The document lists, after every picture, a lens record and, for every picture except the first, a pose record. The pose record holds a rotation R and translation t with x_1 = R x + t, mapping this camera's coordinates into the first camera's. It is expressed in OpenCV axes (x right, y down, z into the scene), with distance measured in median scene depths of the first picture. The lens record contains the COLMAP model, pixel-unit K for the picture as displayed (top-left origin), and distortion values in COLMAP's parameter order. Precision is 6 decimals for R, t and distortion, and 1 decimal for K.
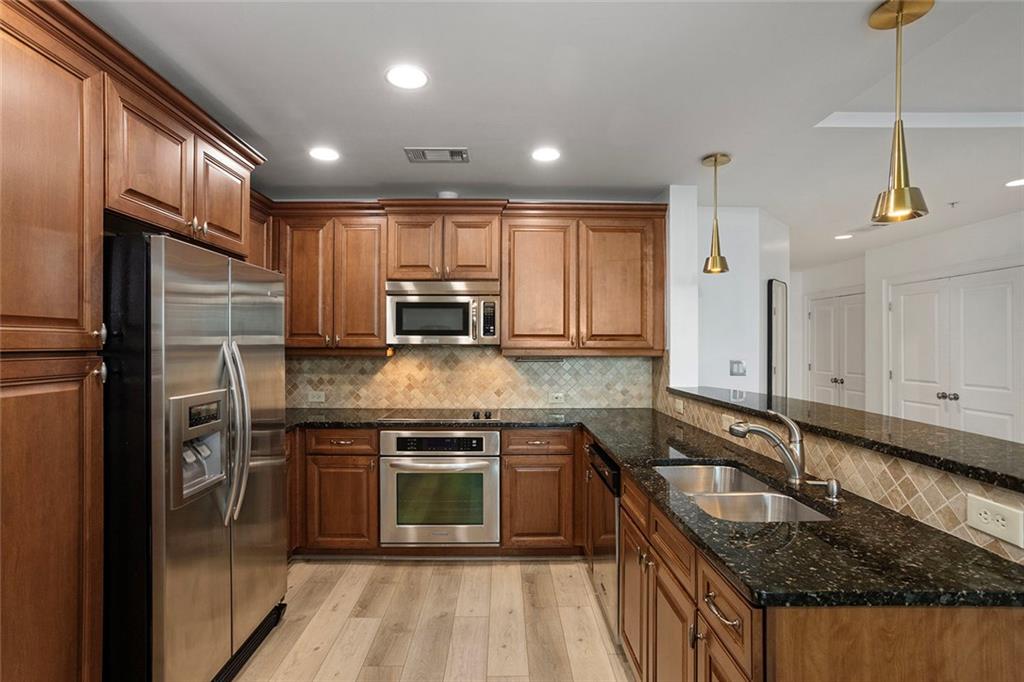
lens RADIAL K [[495.8, 0, 508.8], [0, 495.8, 344.8], [0, 0, 1]] dist [-0.060491, 0.040671]
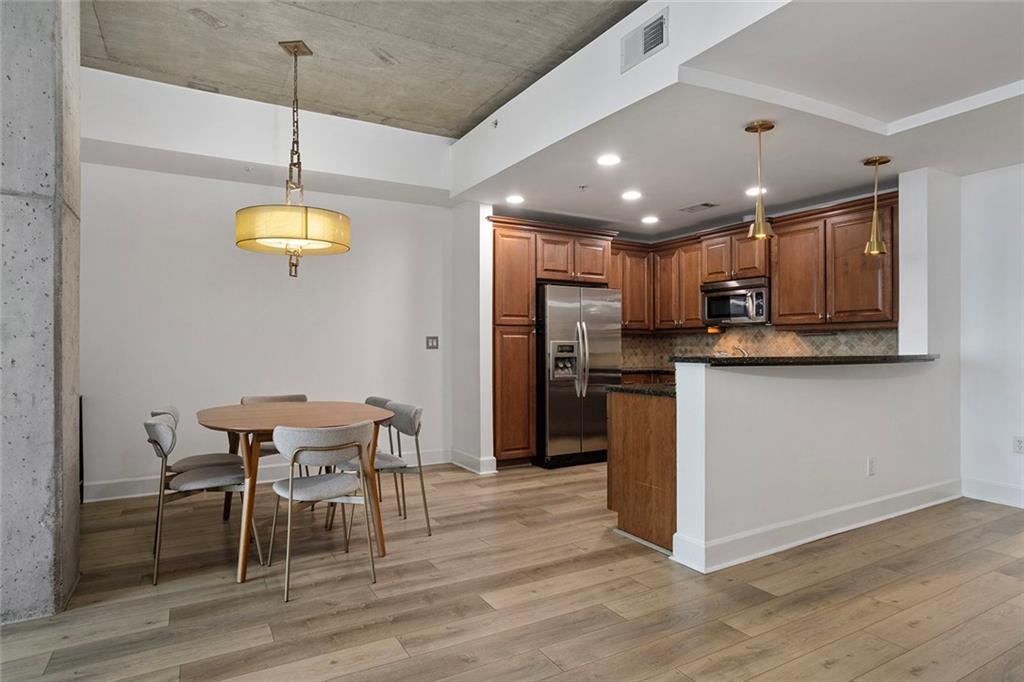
lens RADIAL K [[576.6, 0, 505.0], [0, 576.6, 349.4], [0, 0, 1]] dist [-0.032362, 0.022349]
pose [[0.483501, 0.001336, -0.875343, 1.022238], [0.001932, 0.999995, 0.002593, 0.069981], [0.875342, -0.002944, 0.483496, -0.418150]]
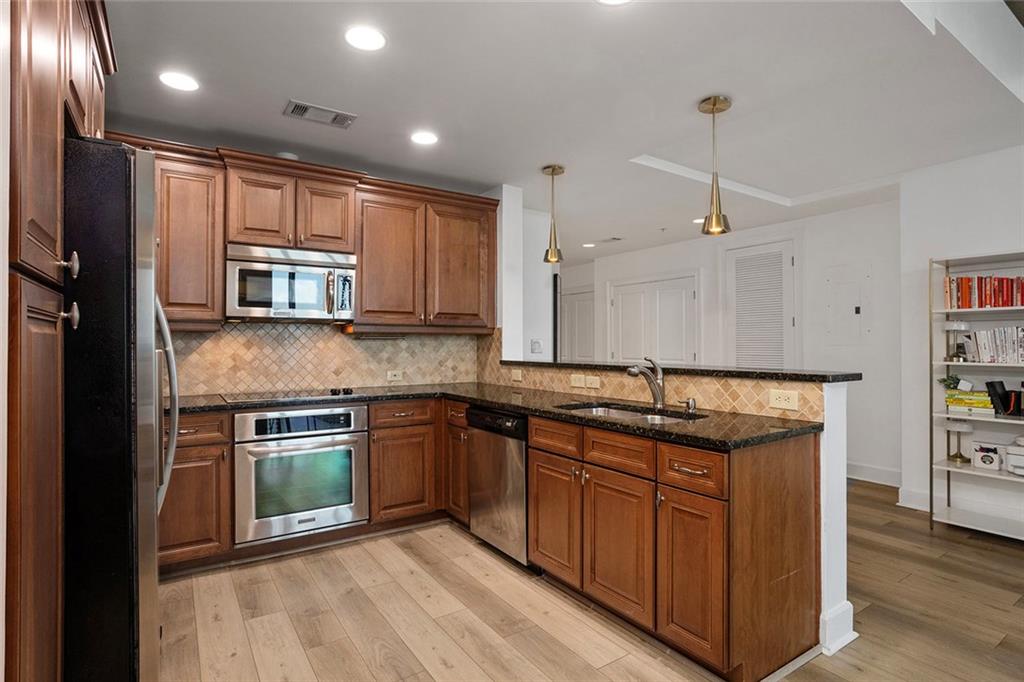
lens RADIAL K [[520.8, 0, 512.0], [0, 520.8, 341.0], [0, 0, 1]] dist [-0.051192, 0.025499]
pose [[0.836747, -0.000539, 0.547590, -0.315000], [0.003675, 0.999983, -0.004632, 0.046681], [-0.547578, 0.005888, 0.836734, -0.025322]]
